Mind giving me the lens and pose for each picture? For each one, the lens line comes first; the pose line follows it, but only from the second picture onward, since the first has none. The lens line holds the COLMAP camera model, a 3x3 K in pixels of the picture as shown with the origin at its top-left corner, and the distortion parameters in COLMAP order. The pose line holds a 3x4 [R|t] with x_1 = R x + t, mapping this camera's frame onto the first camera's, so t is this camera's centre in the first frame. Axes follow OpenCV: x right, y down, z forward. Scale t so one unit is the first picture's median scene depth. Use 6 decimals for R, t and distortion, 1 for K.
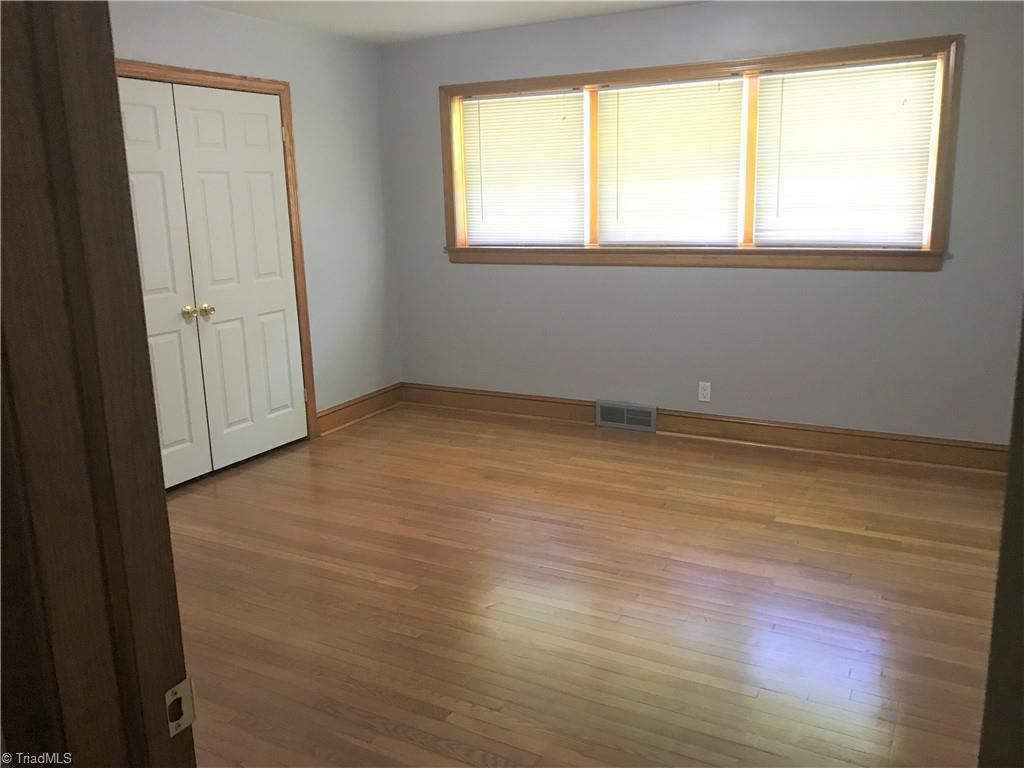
lens RADIAL K [[828.0, 0, 512.0], [0, 828.0, 384.0], [0, 0, 1]] dist [0.029672, -0.045842]
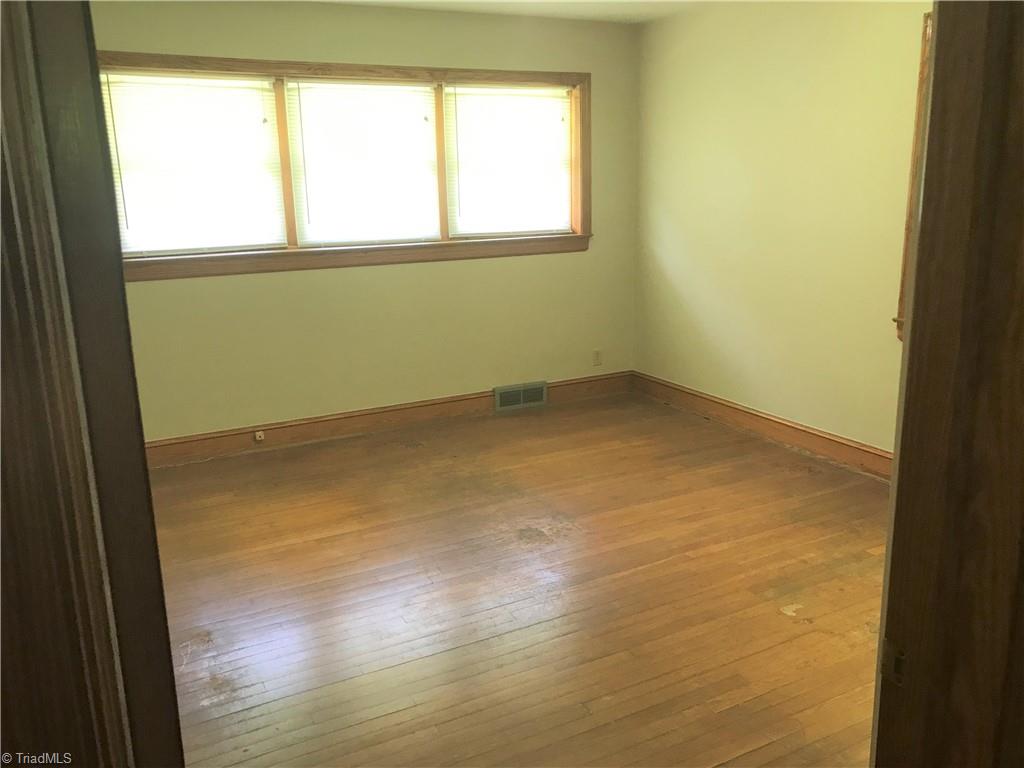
lens RADIAL K [[828.0, 0, 512.0], [0, 828.0, 384.0], [0, 0, 1]] dist [0.029672, -0.045842]
pose [[0.566102, -0.181464, 0.804114, -0.653911], [0.195721, 0.977164, 0.082727, -0.060457], [-0.800763, 0.110550, 0.588691, 0.347821]]
